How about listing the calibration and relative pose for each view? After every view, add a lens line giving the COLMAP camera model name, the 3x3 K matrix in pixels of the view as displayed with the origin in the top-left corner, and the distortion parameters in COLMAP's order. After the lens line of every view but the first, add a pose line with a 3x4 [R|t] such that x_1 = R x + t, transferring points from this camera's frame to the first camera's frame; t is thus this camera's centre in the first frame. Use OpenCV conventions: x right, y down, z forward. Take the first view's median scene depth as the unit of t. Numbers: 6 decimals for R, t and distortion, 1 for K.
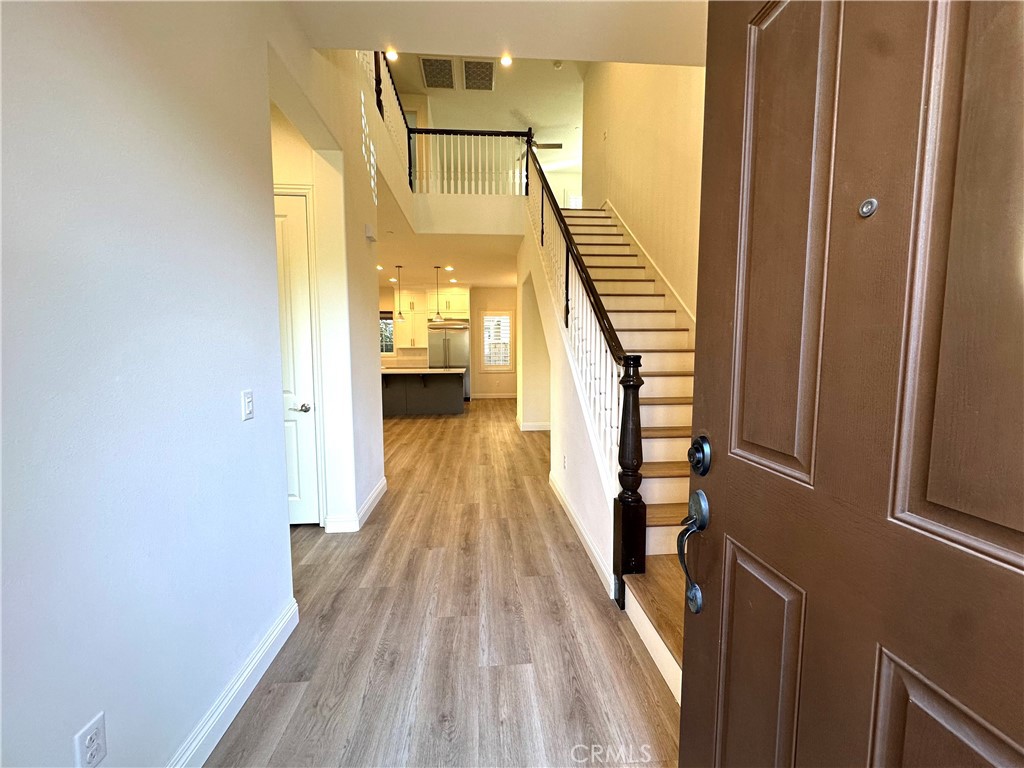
lens RADIAL K [[406.8, 0, 511.6], [0, 406.8, 384.6], [0, 0, 1]] dist [-0.001379, -0.000014]
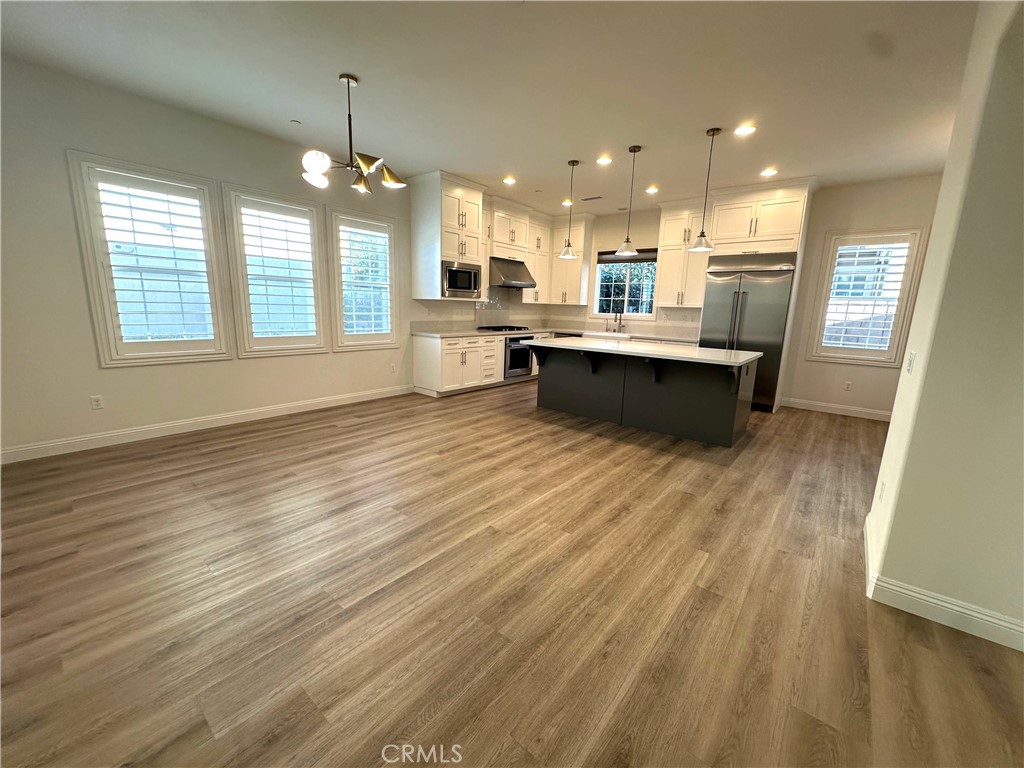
lens RADIAL K [[406.8, 0, 511.6], [0, 406.8, 384.6], [0, 0, 1]] dist [-0.001379, -0.000014]
pose [[0.716317, 0.156925, -0.679900, 0.008927], [-0.089808, 0.987013, 0.133189, -0.035332], [0.691971, -0.034345, 0.721108, 0.388910]]
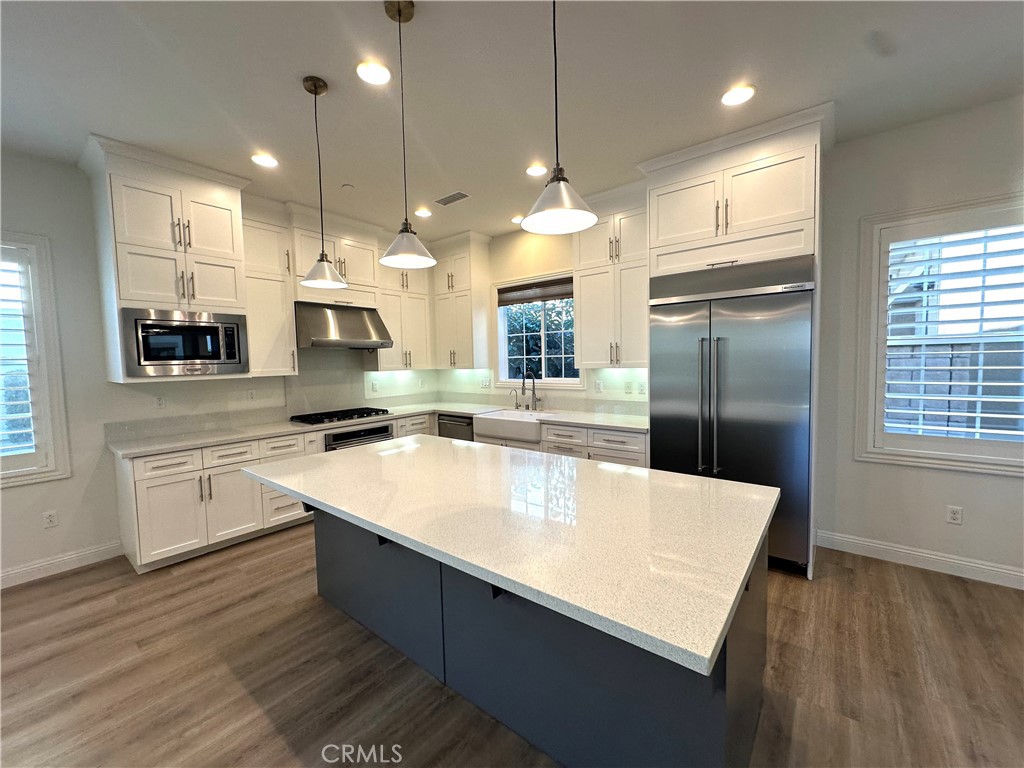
lens RADIAL K [[406.8, 0, 511.6], [0, 406.8, 384.6], [0, 0, 1]] dist [-0.001379, -0.000014]
pose [[0.727809, 0.029621, -0.685140, -0.066390], [-0.037593, 0.999288, 0.003269, -0.075216], [0.684749, 0.023377, 0.728404, 0.688708]]
